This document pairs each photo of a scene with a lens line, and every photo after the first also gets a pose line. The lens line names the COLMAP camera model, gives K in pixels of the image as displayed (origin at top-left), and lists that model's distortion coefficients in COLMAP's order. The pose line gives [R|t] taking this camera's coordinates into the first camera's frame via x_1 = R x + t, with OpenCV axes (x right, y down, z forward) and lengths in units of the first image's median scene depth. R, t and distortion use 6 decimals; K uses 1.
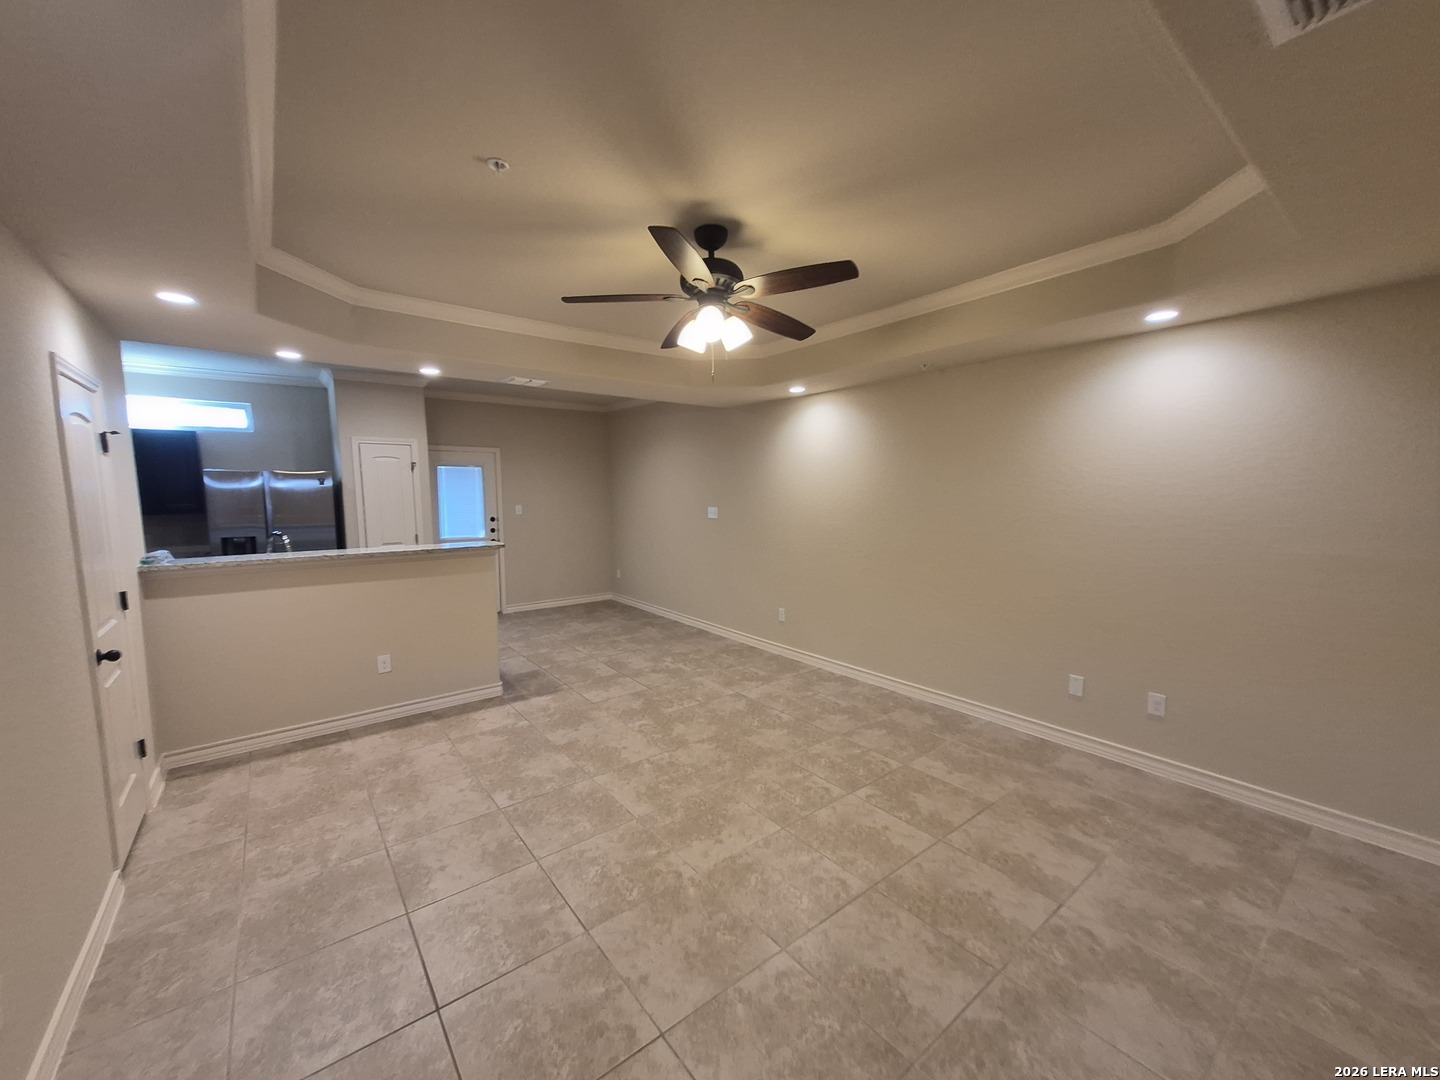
lens RADIAL K [[563.2, 0, 709.7], [0, 563.2, 549.7], [0, 0, 1]] dist [0.009651, -0.000212]
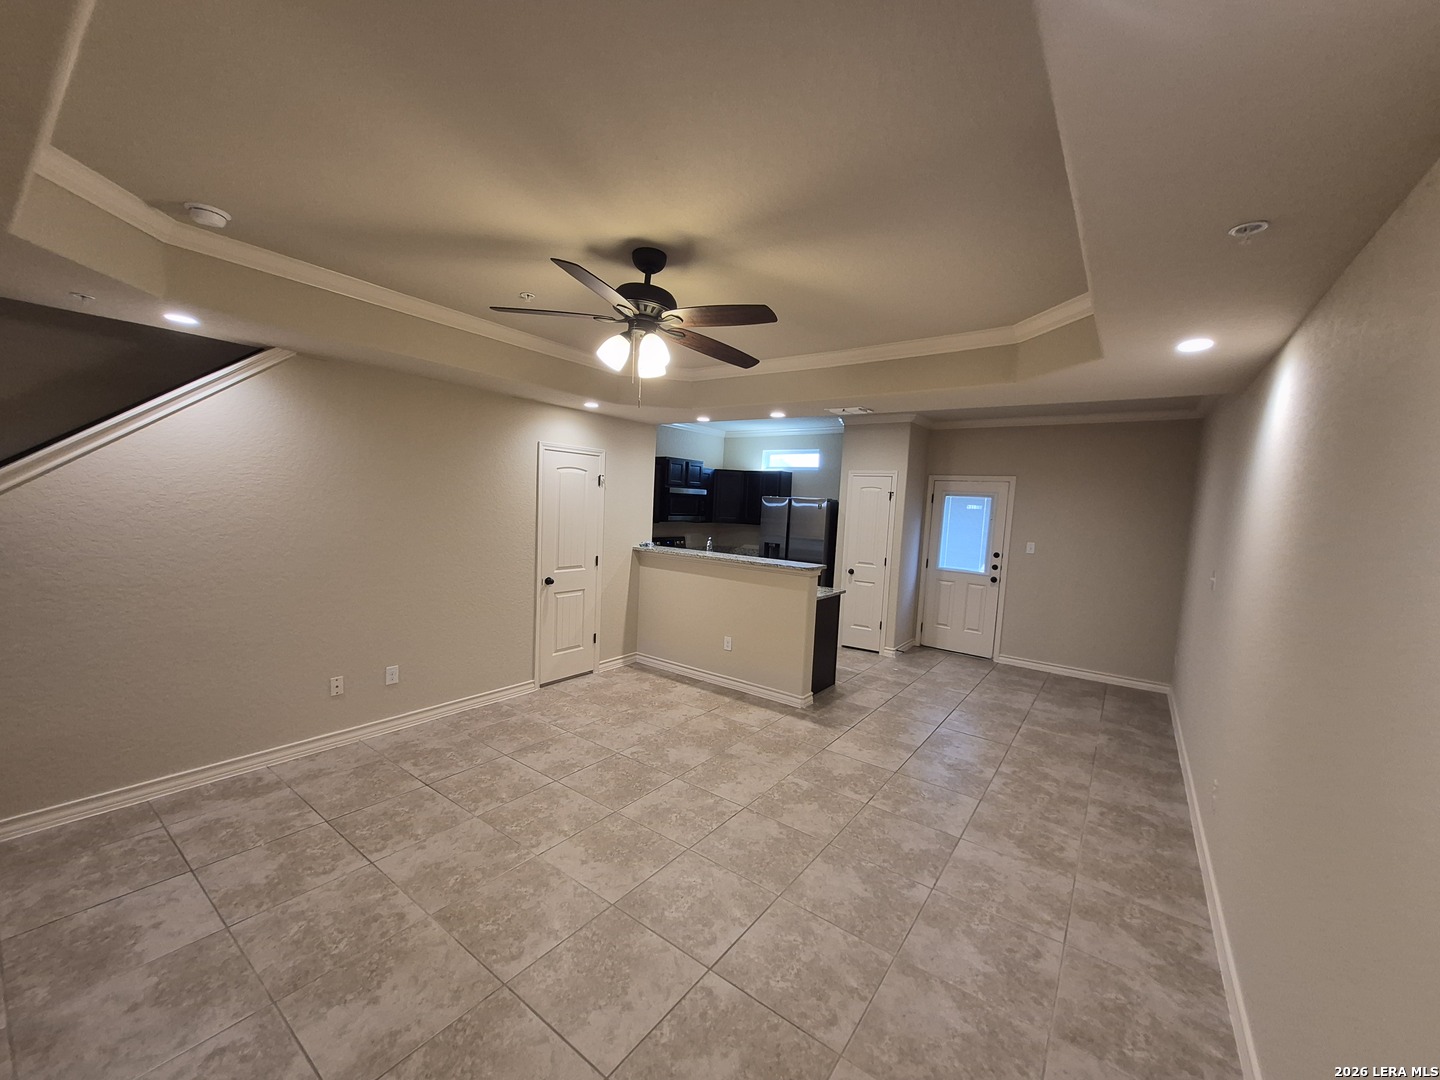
lens RADIAL K [[567.0, 0, 710.3], [0, 567.0, 544.5], [0, 0, 1]] dist [0.008101, -0.000393]
pose [[0.273010, 0.090254, -0.957768, 0.627884], [-0.152280, 0.987091, 0.049610, -0.079938], [0.949882, 0.132305, 0.283230, 0.535137]]
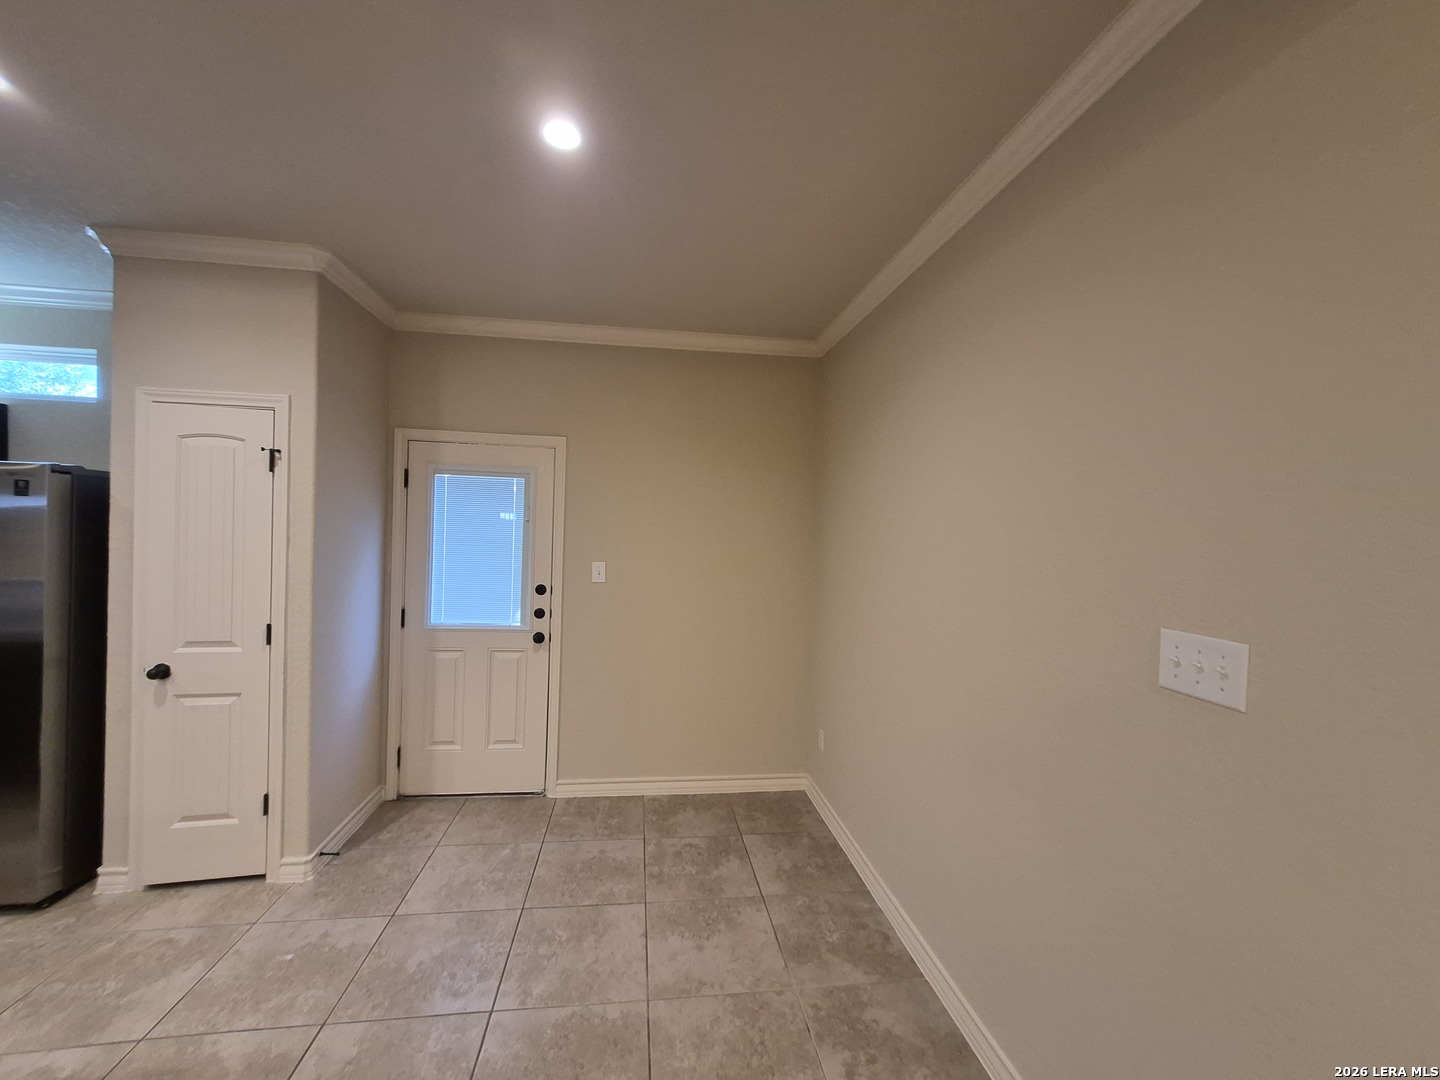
lens RADIAL K [[563.2, 0, 709.7], [0, 563.2, 549.7], [0, 0, 1]] dist [0.009651, -0.000212]
pose [[0.864721, 0.042211, -0.500475, -0.060693], [-0.087008, 0.993986, -0.066497, -0.117989], [0.494658, 0.101047, 0.863193, 1.164917]]
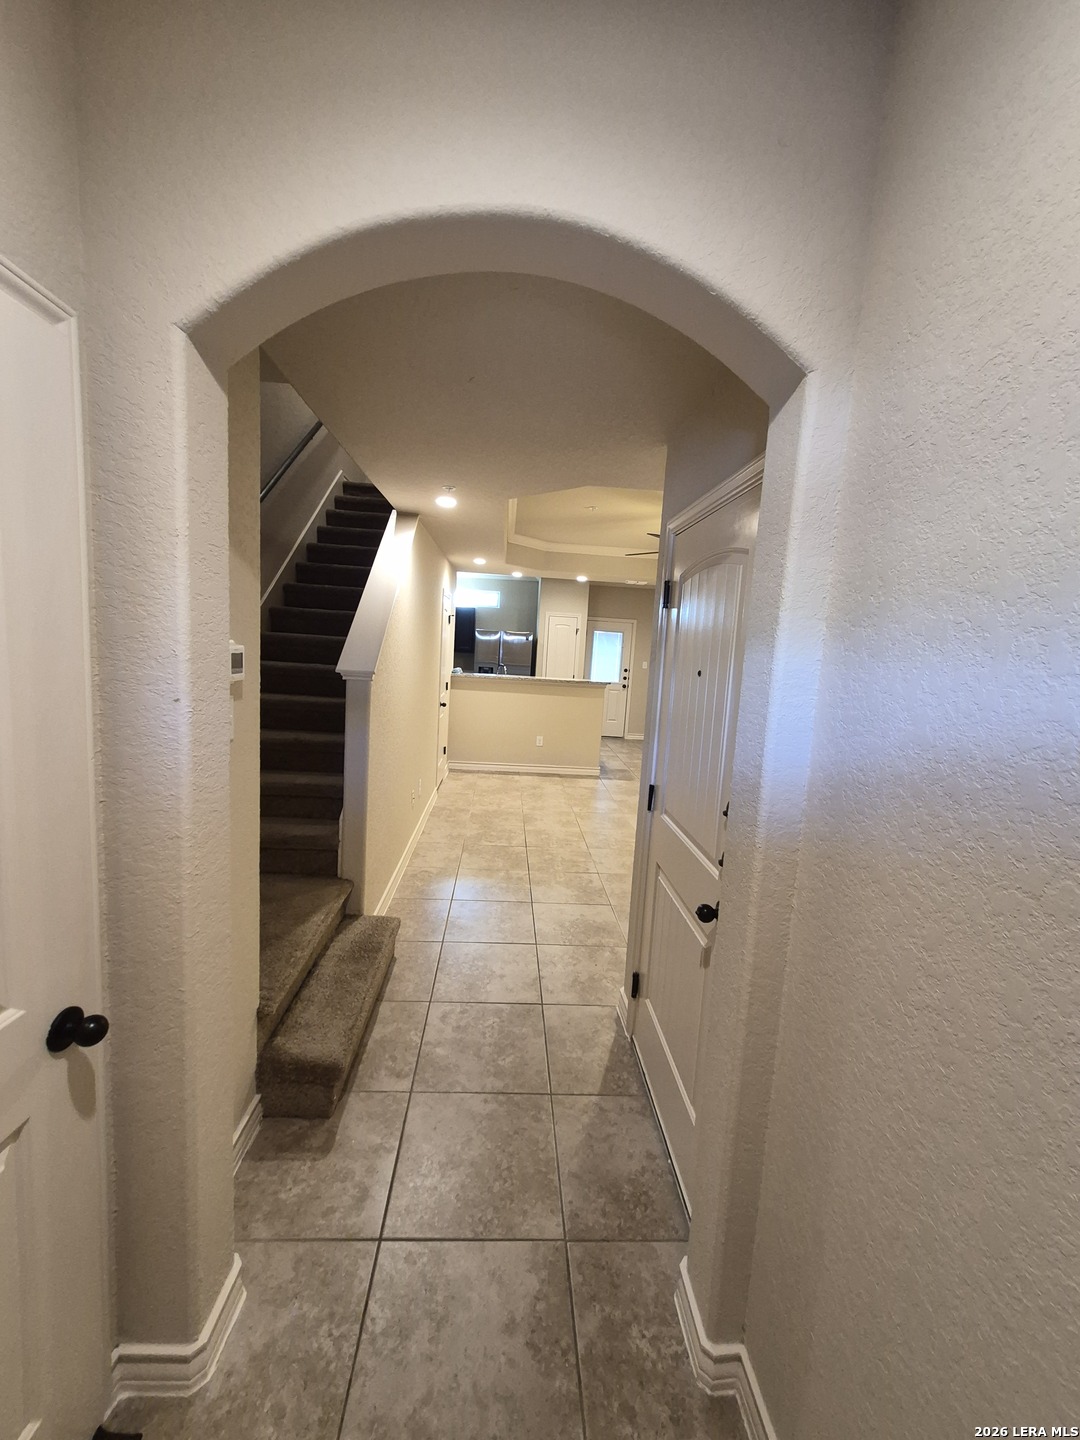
lens RADIAL K [[567.0, 0, 542.1], [0, 567.0, 711.0], [0, 0, 1]] dist [0.008101, -0.000393]
pose [[0.826444, 0.119804, -0.550125, 0.398848], [-0.122163, 0.991978, 0.032506, 0.045255], [0.549607, 0.040340, 0.834449, -0.489995]]
